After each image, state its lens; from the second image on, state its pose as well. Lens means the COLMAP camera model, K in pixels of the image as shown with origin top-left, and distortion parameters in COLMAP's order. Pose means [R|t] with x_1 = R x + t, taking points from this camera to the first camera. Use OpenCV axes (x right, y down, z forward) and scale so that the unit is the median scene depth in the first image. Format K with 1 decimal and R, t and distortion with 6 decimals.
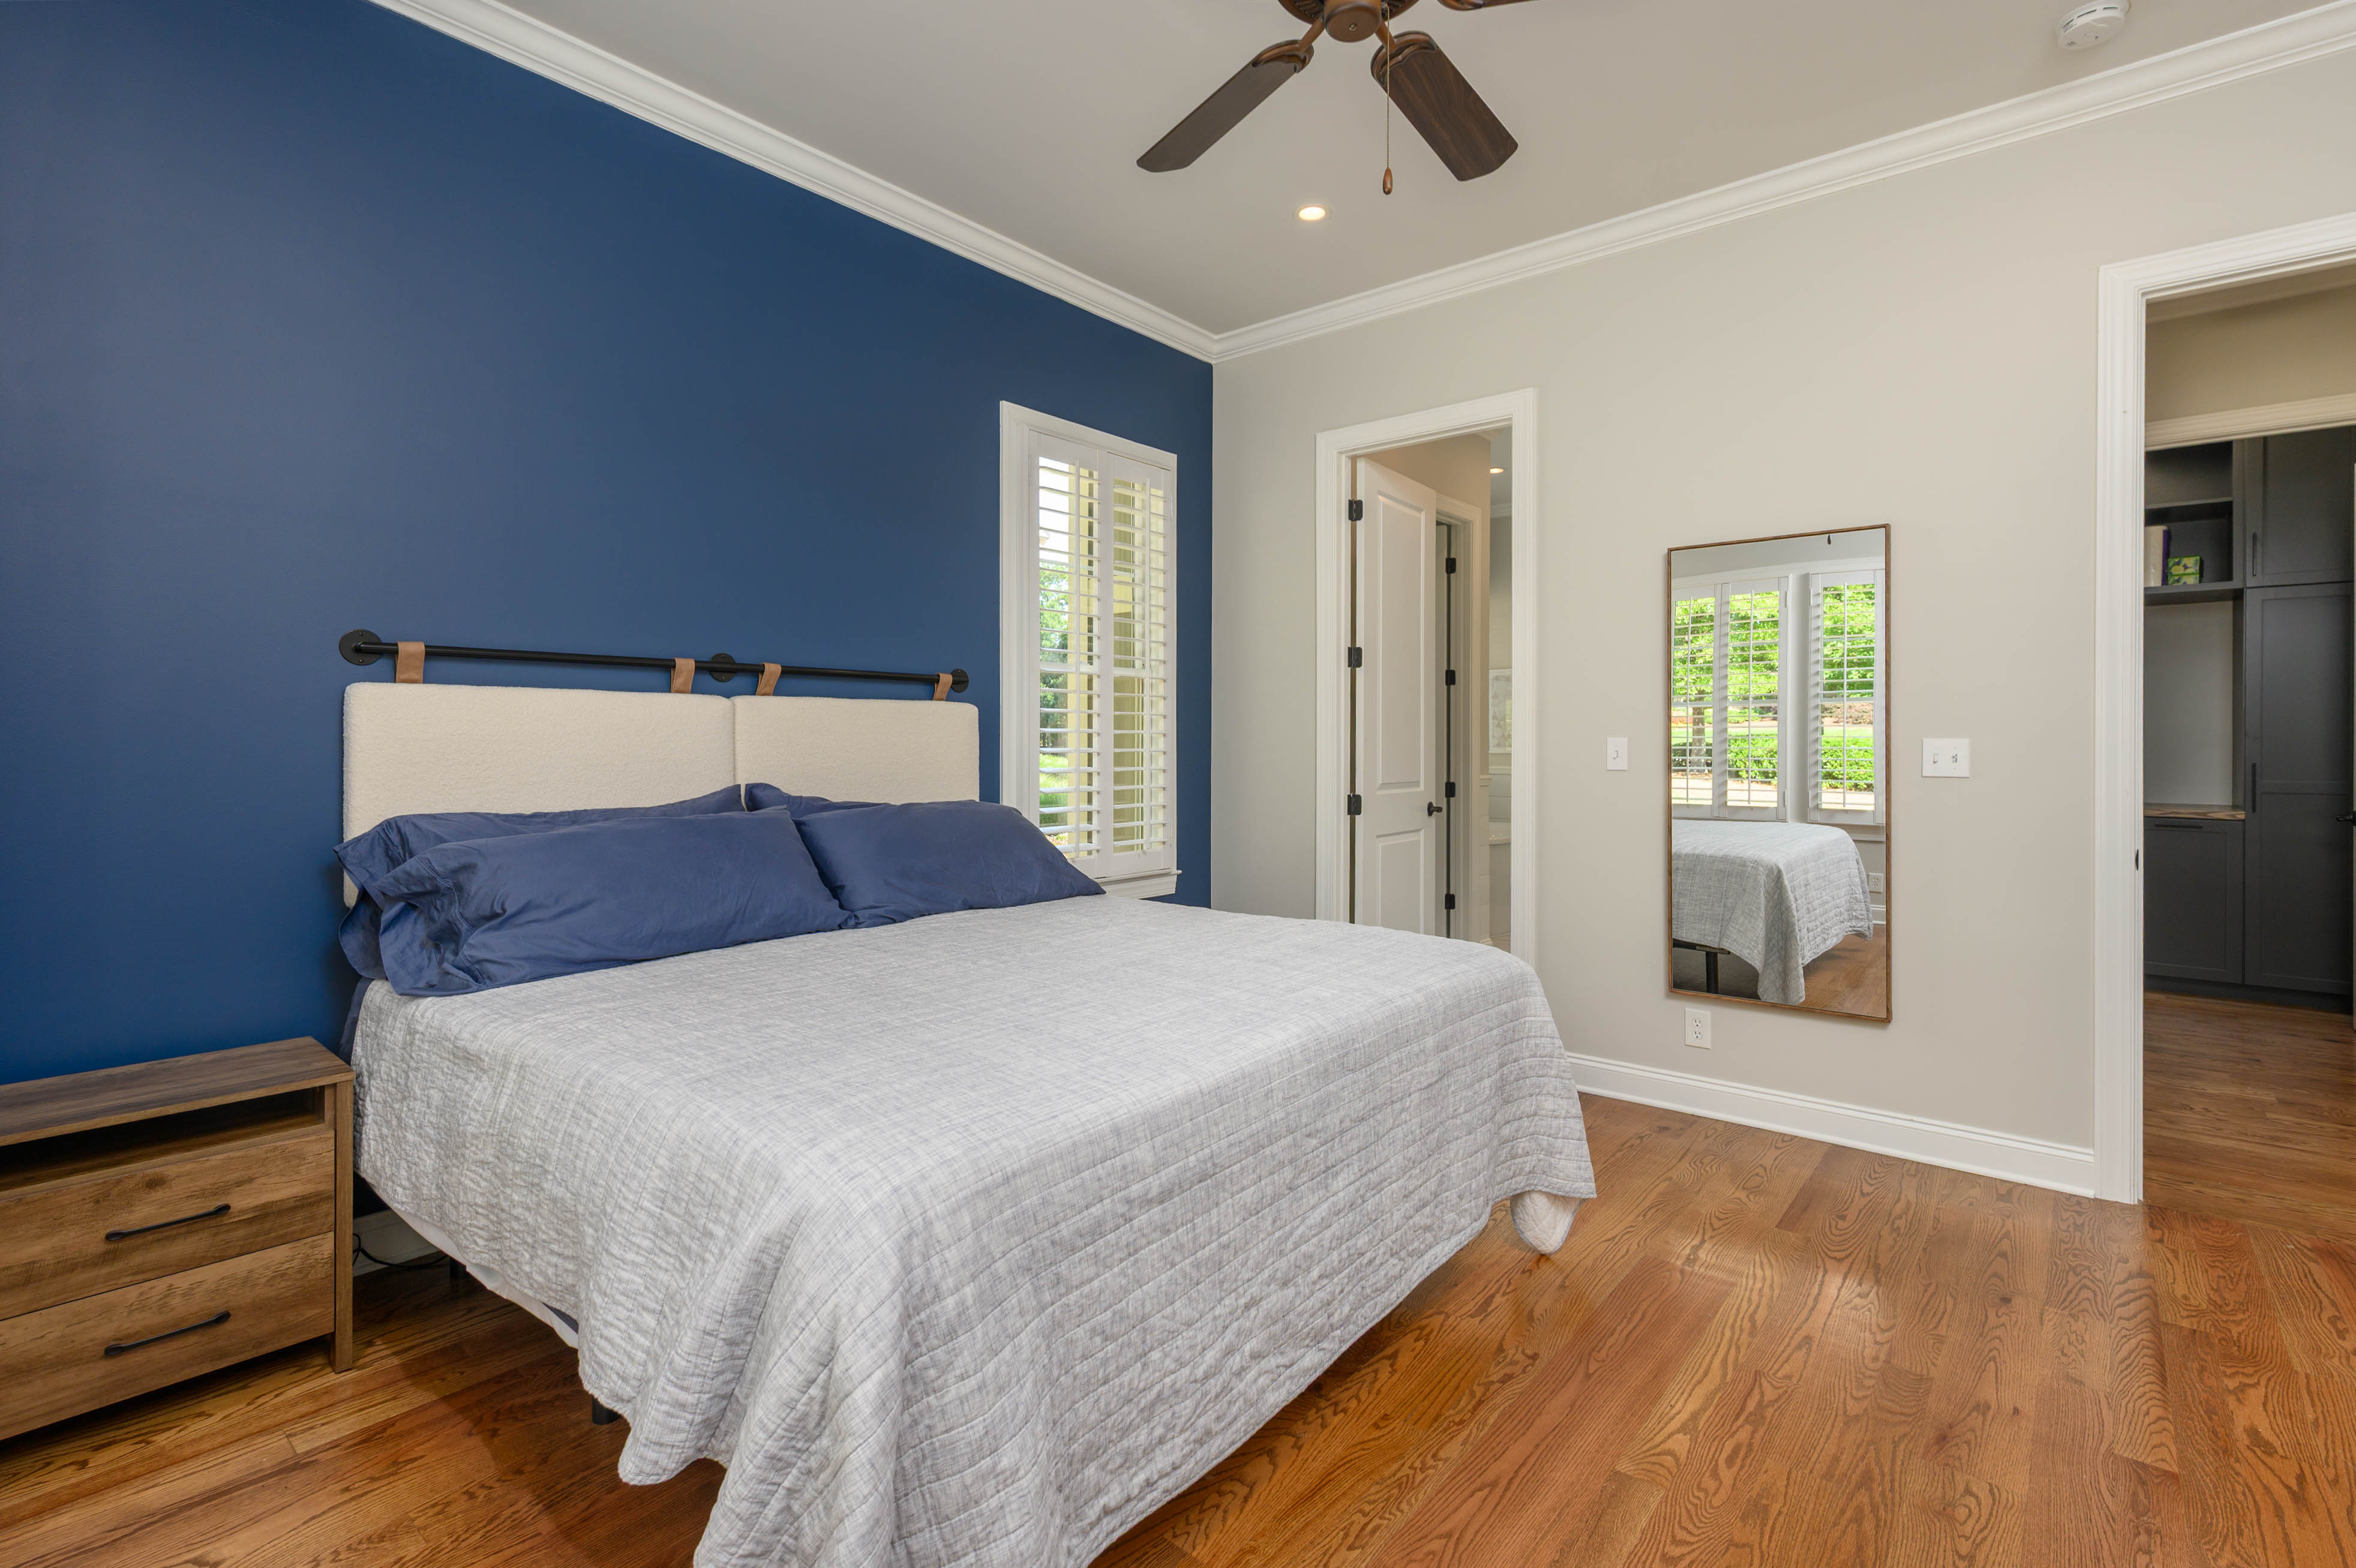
lens RADIAL K [[1096.8, 0, 1185.9], [0, 1096.8, 761.0], [0, 0, 1]] dist [-0.001311, 0.000084]
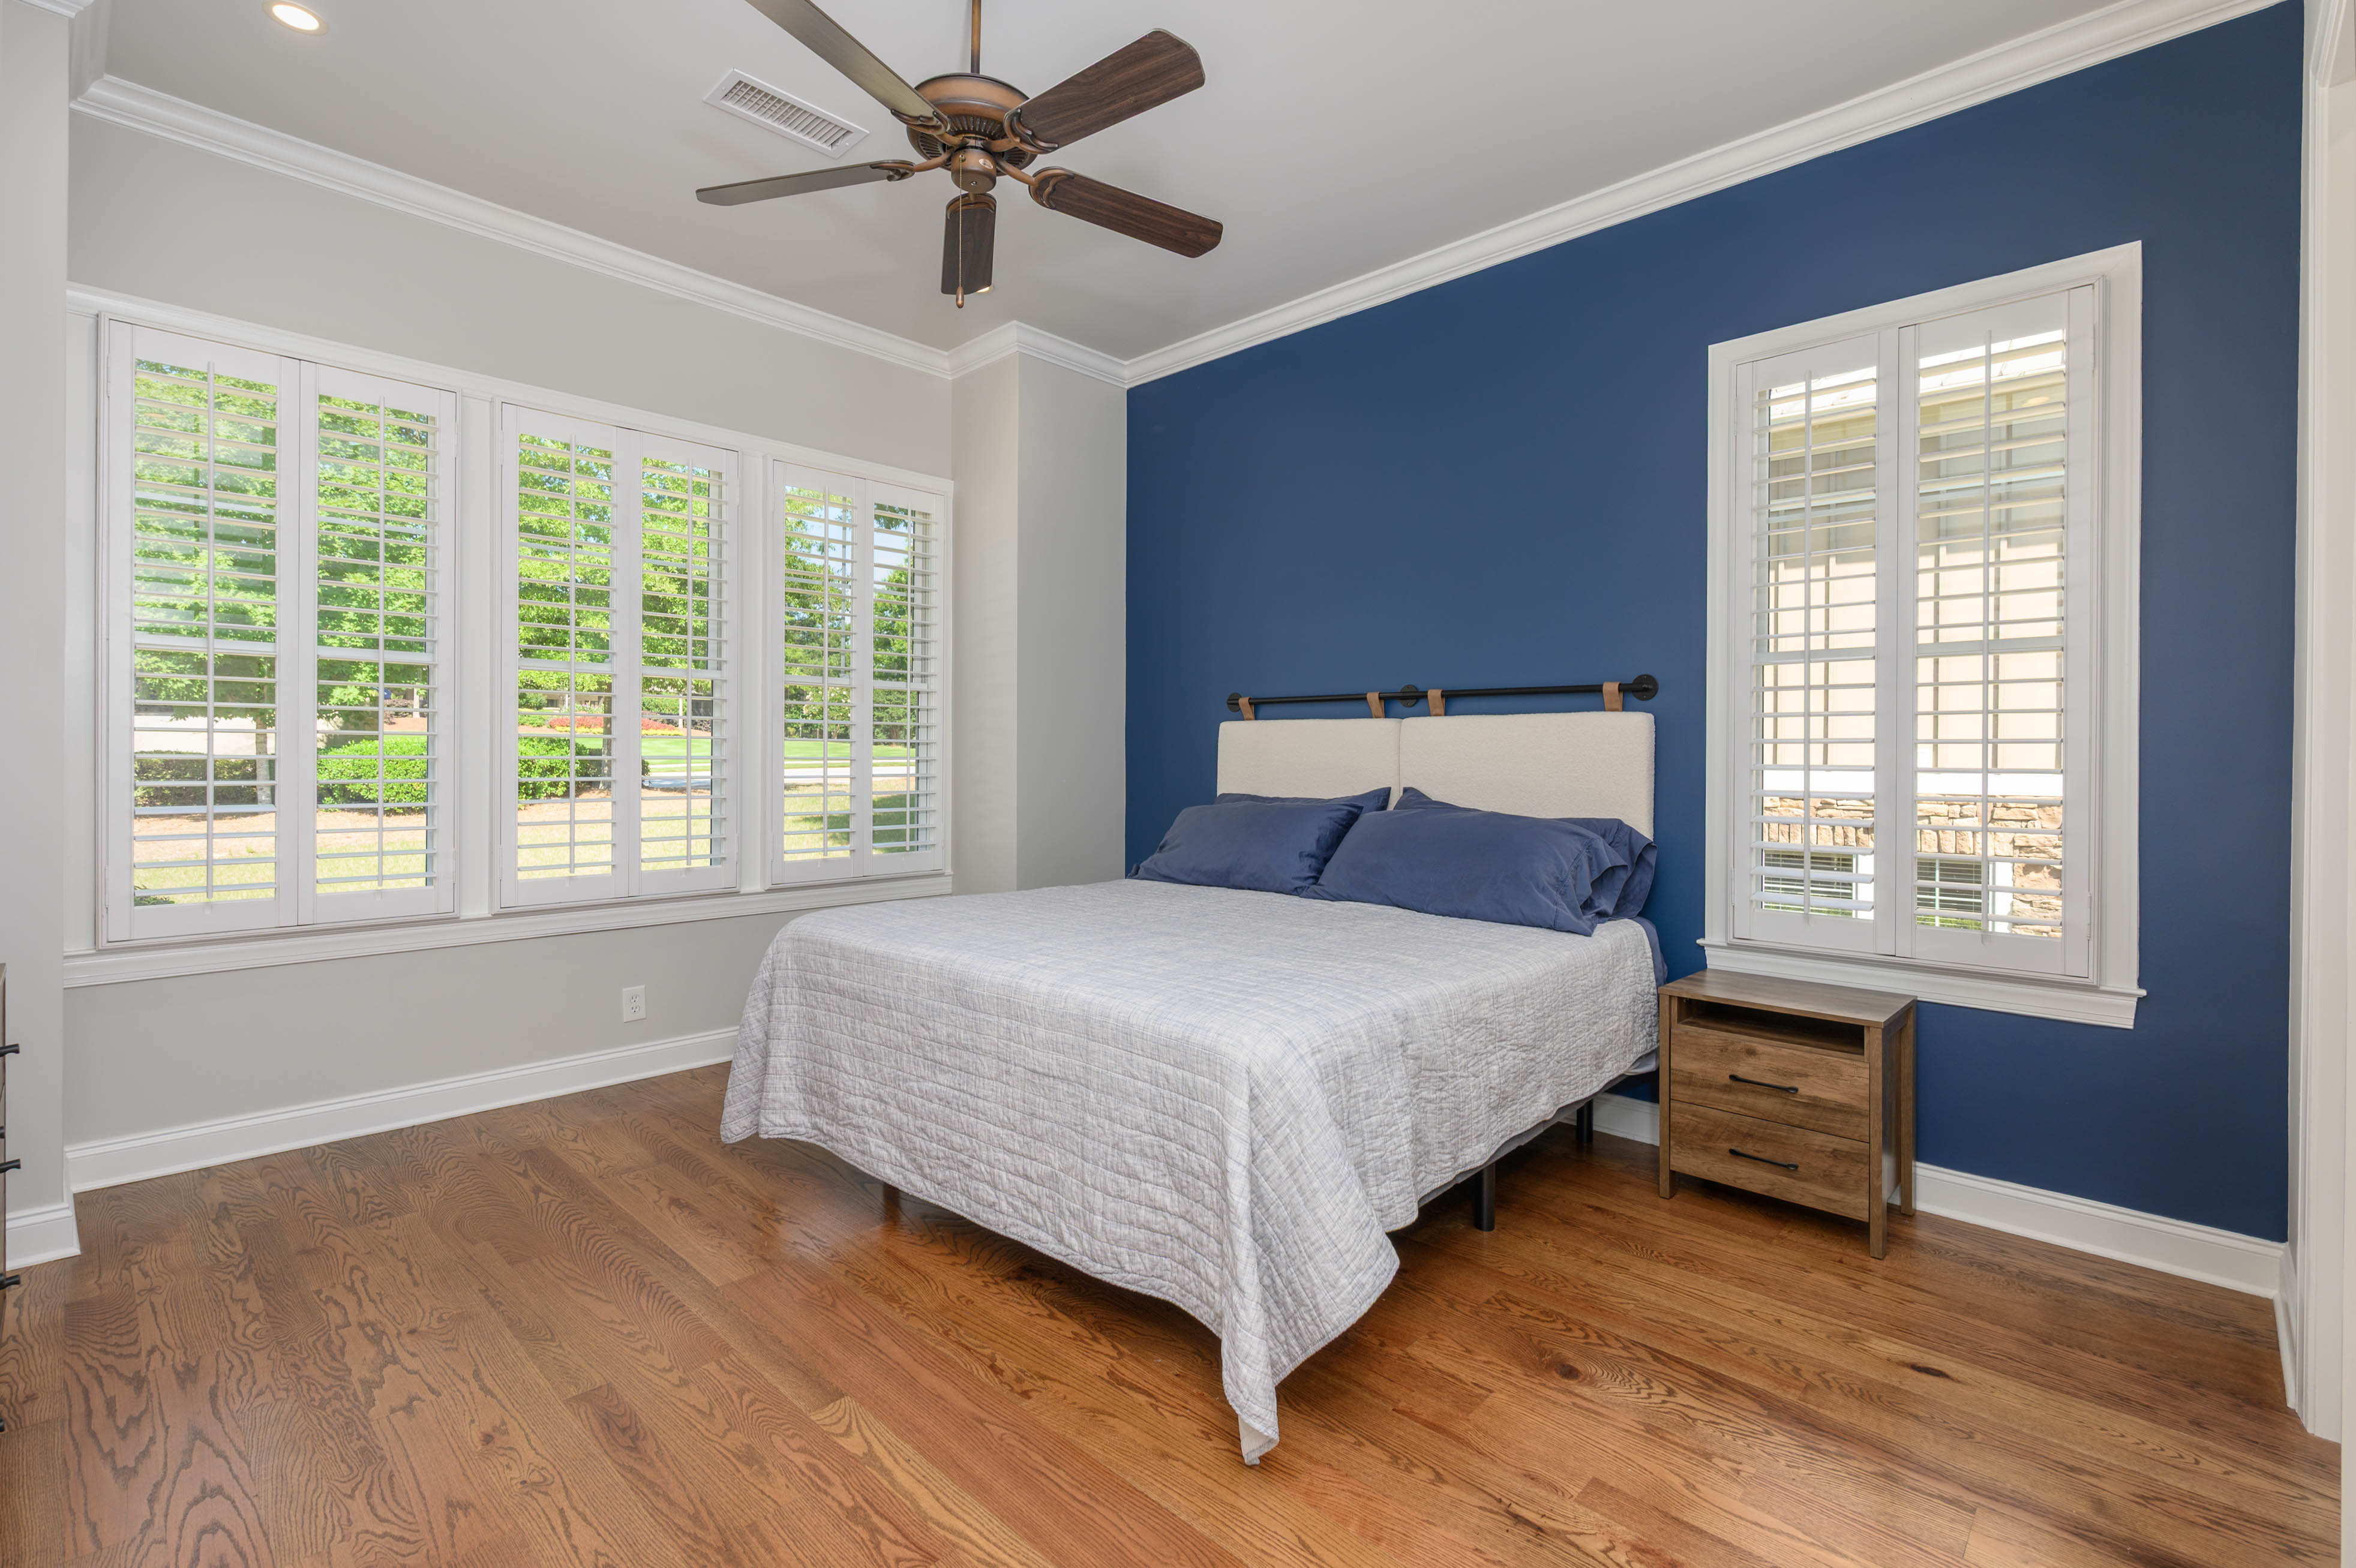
lens RADIAL K [[1086.0, 0, 1178.0], [0, 1086.0, 784.0], [0, 0, 1]] dist [-0.001270, -0.000309]
pose [[-0.080625, 0.023672, -0.996463, 0.893947], [-0.023499, 0.999395, 0.025643, -0.009595], [0.996467, 0.025484, -0.080020, 0.865894]]
